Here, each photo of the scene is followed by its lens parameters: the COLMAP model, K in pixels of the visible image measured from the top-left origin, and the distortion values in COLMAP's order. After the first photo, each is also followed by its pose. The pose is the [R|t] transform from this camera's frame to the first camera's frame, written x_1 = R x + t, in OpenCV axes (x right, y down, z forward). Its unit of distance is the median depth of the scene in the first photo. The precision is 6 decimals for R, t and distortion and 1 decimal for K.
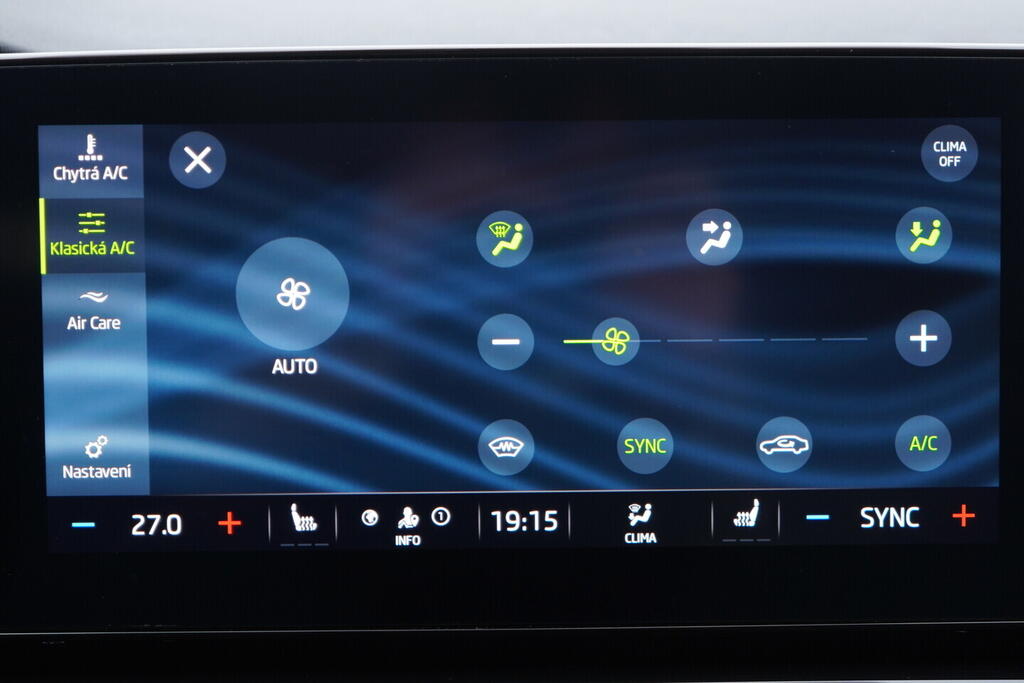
lens RADIAL K [[1055.8, 0, 331.5], [0, 1055.8, 316.9], [0, 0, 1]] dist [-0.006521, -0.003598]
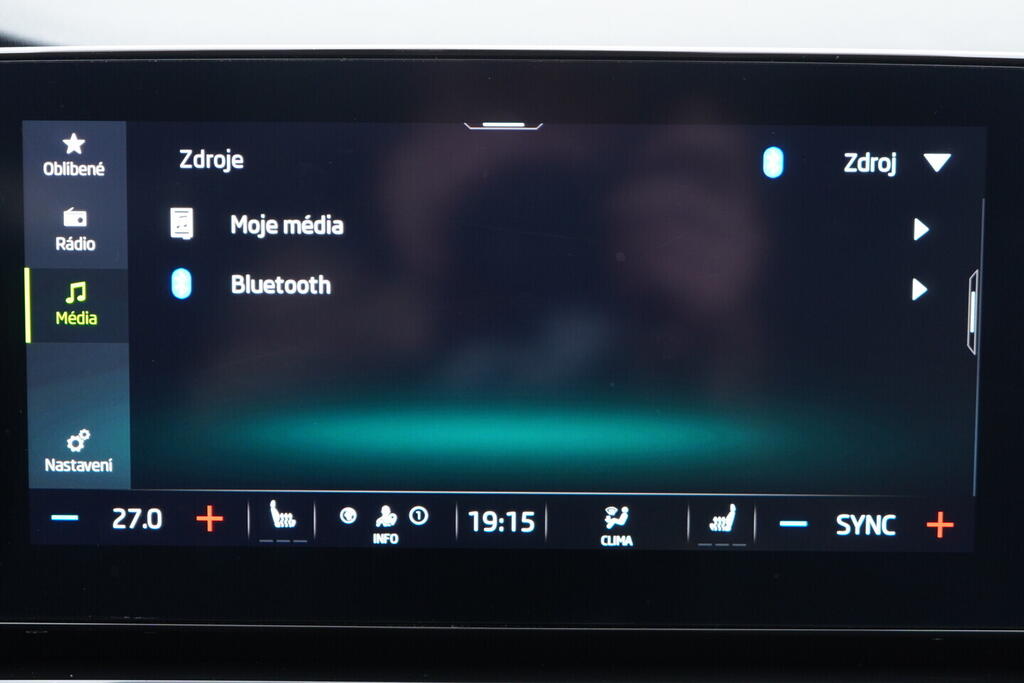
lens RADIAL K [[1051.8, 0, 512.0], [0, 1051.8, 341.5], [0, 0, 1]] dist [-0.008885, 0.000261]
pose [[0.999834, 0.016929, -0.006684, 0.196762], [-0.016771, 0.999594, 0.023041, -0.001973], [0.007071, -0.022925, 0.999712, 0.000068]]
